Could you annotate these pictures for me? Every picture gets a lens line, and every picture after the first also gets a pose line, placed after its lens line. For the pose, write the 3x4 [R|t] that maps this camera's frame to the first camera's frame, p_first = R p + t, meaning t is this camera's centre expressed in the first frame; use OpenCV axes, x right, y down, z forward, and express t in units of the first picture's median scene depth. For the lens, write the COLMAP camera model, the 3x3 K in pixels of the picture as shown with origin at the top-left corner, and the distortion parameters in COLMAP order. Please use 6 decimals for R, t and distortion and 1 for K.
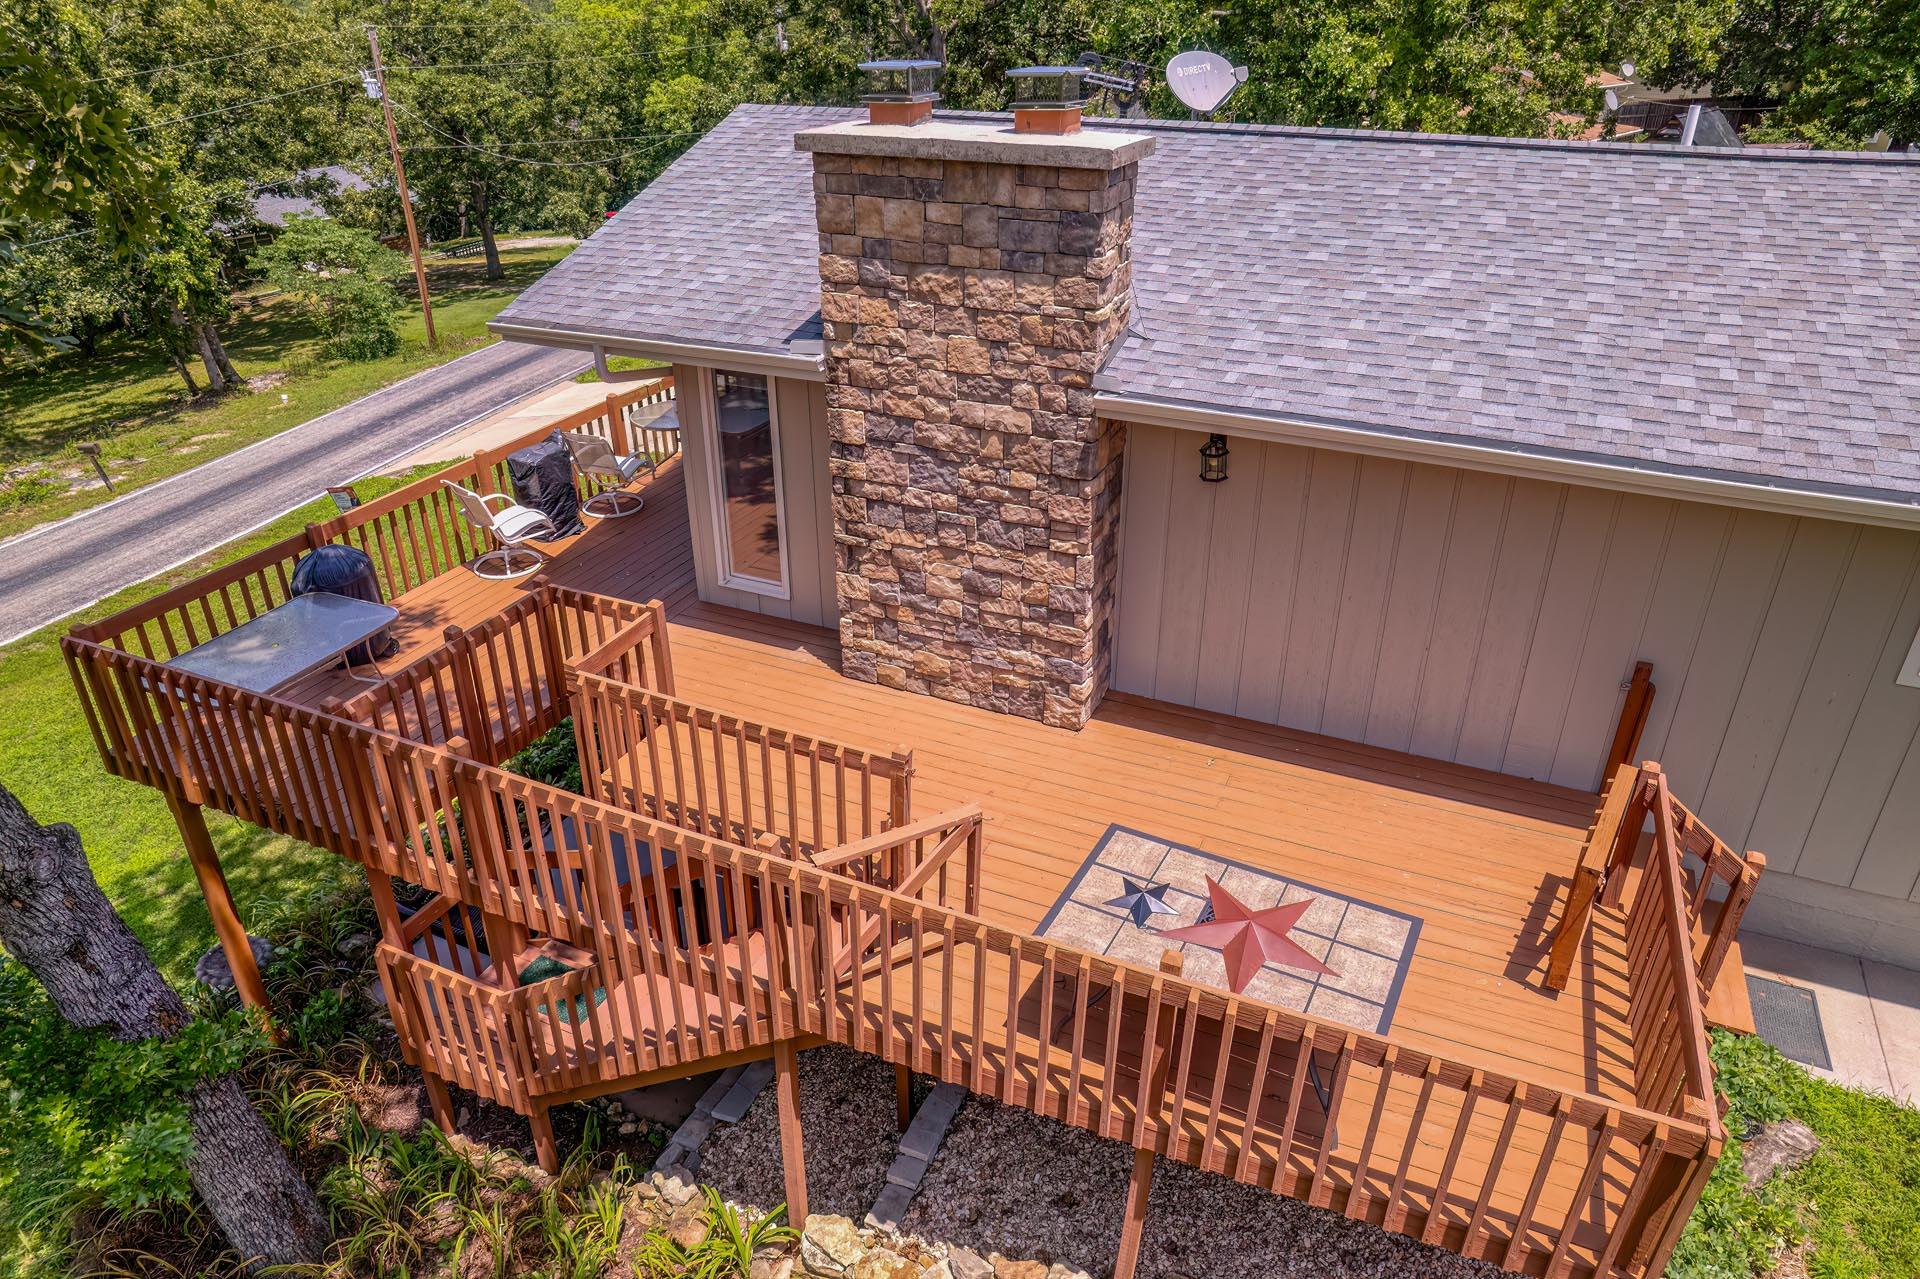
lens RADIAL K [[1233.7, 0, 960.7], [0, 1233.7, 641.7], [0, 0, 1]] dist [-0.082697, 0.079440]
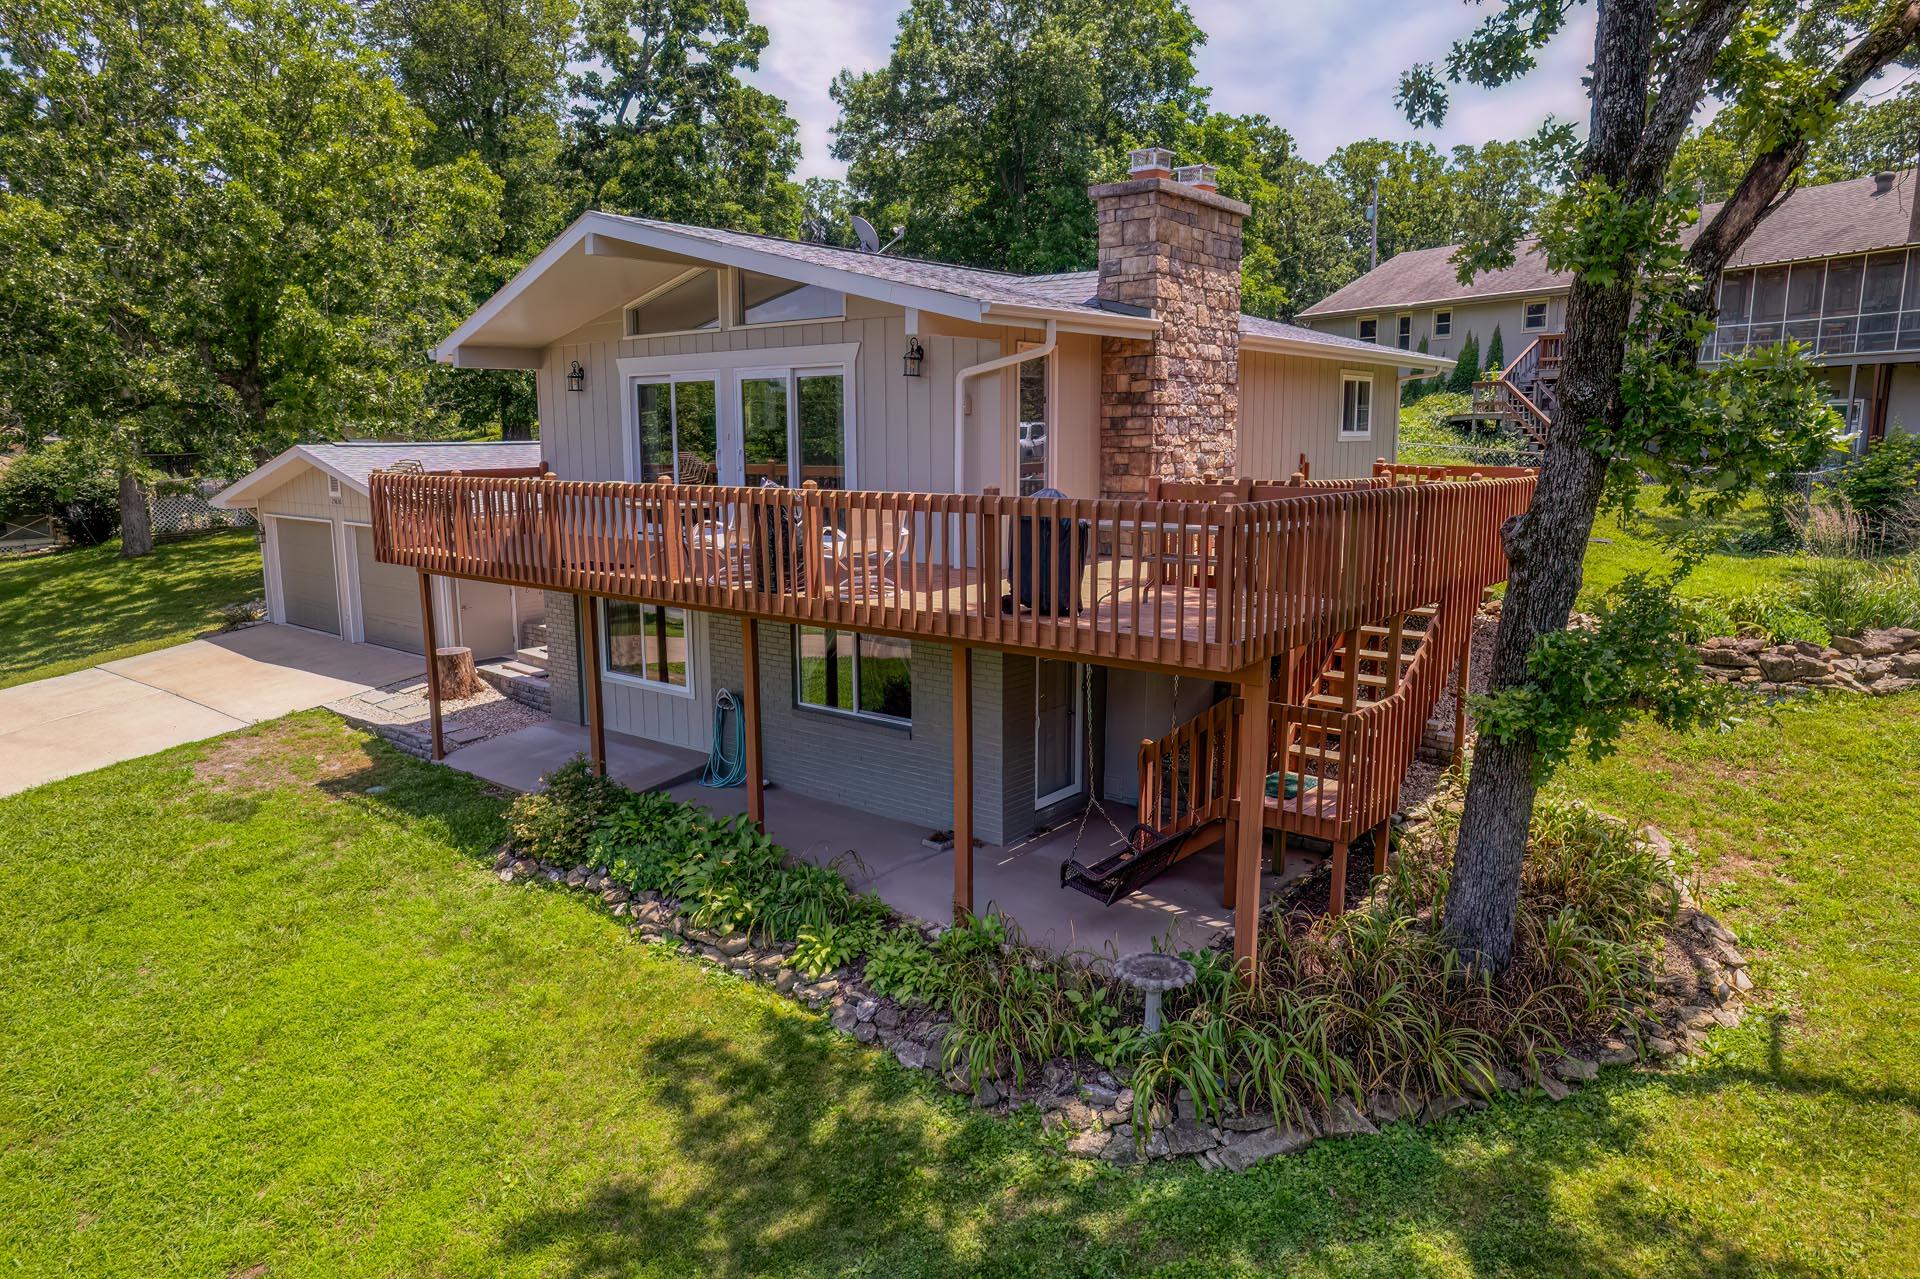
lens RADIAL K [[1233.7, 0, 960.7], [0, 1233.7, 641.7], [0, 0, 1]] dist [-0.082697, 0.079440]
pose [[0.252772, -0.166536, 0.953086, -1.729171], [0.462560, 0.886006, 0.032137, -0.037540], [-0.849791, 0.432736, 0.300990, 0.925767]]
